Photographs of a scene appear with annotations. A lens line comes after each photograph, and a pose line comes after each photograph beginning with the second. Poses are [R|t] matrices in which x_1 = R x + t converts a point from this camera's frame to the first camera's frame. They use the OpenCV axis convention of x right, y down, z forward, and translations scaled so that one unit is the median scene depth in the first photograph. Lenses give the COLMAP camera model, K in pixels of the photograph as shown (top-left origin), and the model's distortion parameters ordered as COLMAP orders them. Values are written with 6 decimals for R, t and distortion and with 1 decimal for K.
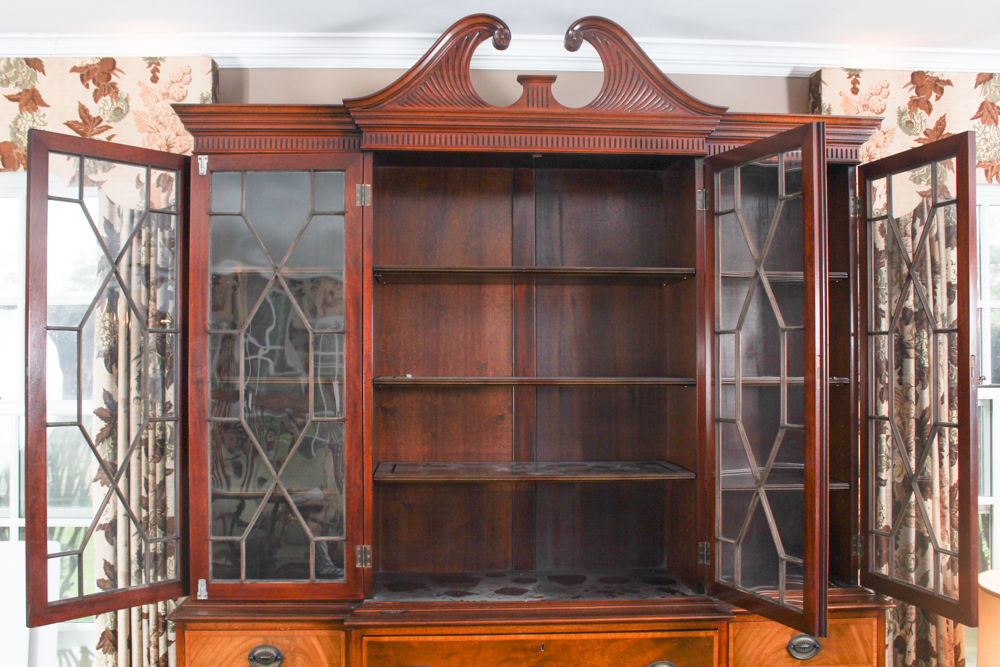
lens RADIAL K [[966.9, 0, 484.7], [0, 966.9, 334.1], [0, 0, 1]] dist [-0.142689, 0.169509]
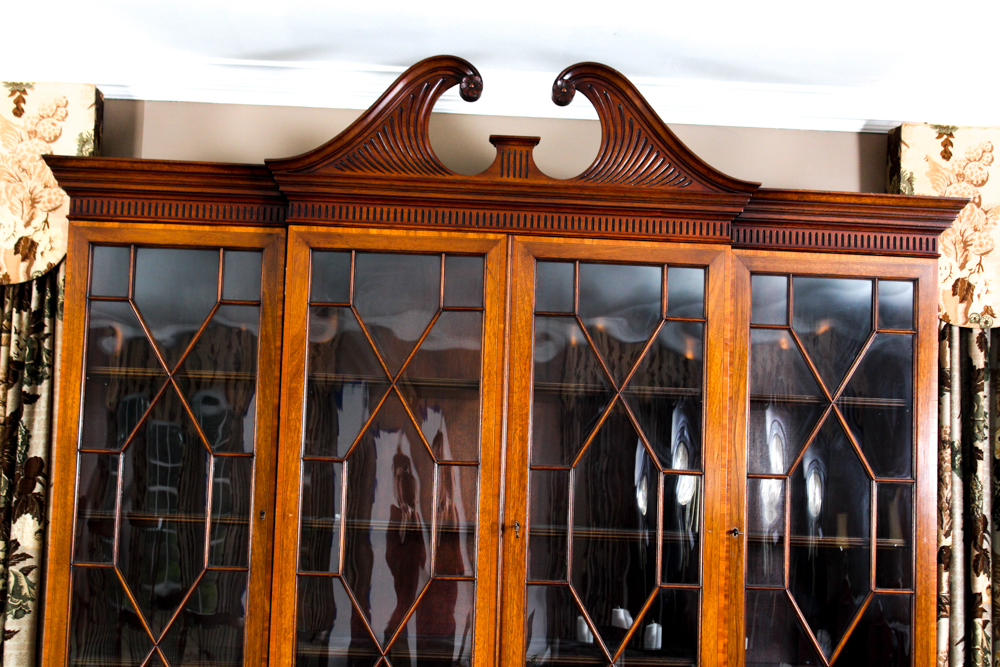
lens RADIAL K [[1534.2, 0, 481.7], [0, 1534.2, 319.0], [0, 0, 1]] dist [-0.023553, 0.113245]
pose [[0.999397, 0.033892, -0.007520, 0.041786], [-0.034380, 0.996295, -0.078833, -0.021779], [0.004820, 0.079044, 0.996859, -0.234550]]
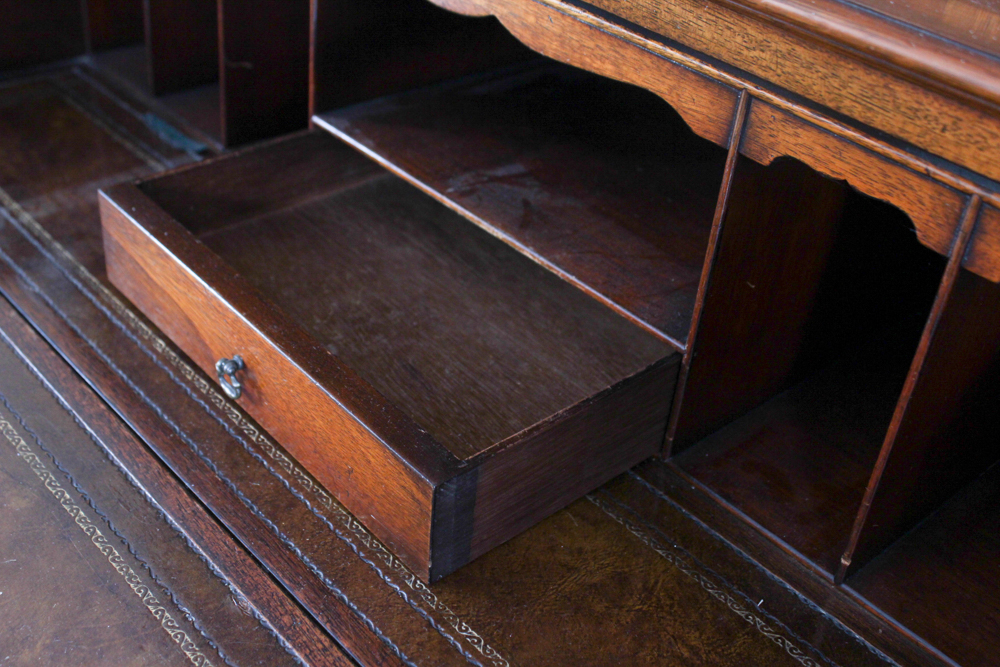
lens RADIAL K [[1185.9, 0, 500.0], [0, 1185.9, 333.5], [0, 0, 1]] dist [-0.003598, -0.004027]
pose [[0.629067, 0.482233, -0.609693, 0.214239], [-0.089470, 0.824025, 0.559444, 0.237220], [0.772185, -0.297378, 0.561513, 0.822746]]
